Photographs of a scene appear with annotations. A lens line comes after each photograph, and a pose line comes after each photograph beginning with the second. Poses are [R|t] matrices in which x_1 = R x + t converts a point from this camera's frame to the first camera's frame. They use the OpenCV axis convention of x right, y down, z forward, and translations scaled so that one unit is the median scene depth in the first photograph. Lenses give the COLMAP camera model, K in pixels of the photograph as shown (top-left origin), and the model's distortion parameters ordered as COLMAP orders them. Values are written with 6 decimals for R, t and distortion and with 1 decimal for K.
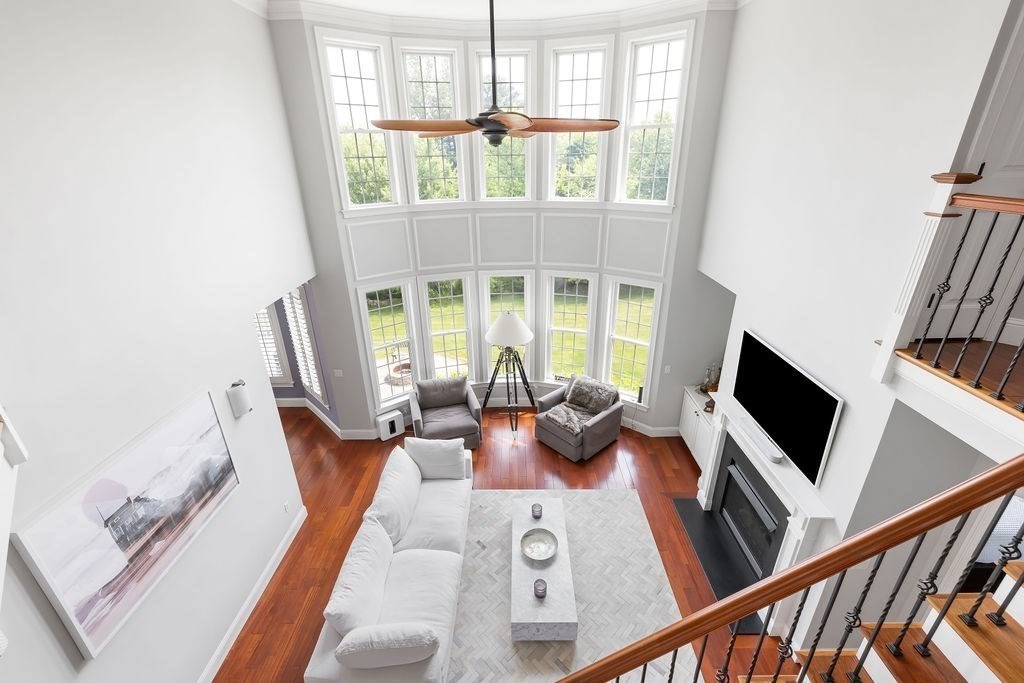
lens RADIAL K [[442.8, 0, 517.4], [0, 442.8, 334.8], [0, 0, 1]] dist [0.000418, -0.000105]
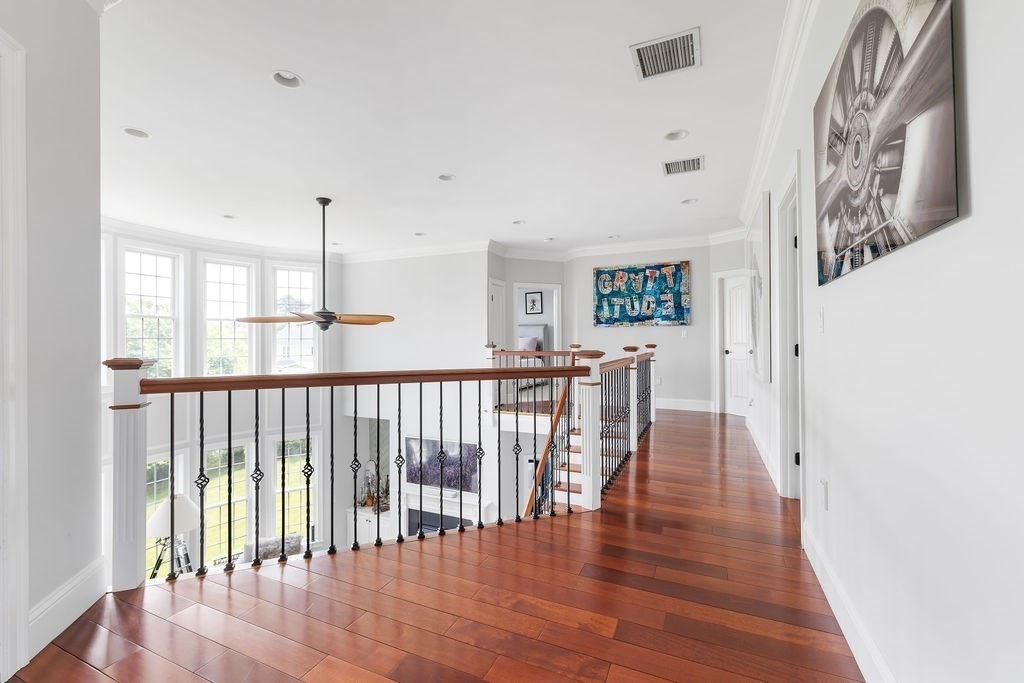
lens RADIAL K [[442.8, 0, 517.4], [0, 442.8, 334.8], [0, 0, 1]] dist [0.000418, -0.000105]
pose [[0.584689, -0.004418, 0.811245, -0.746557], [0.326706, 0.916594, -0.230475, 0.126193], [-0.742564, 0.399795, 0.537366, -0.247822]]
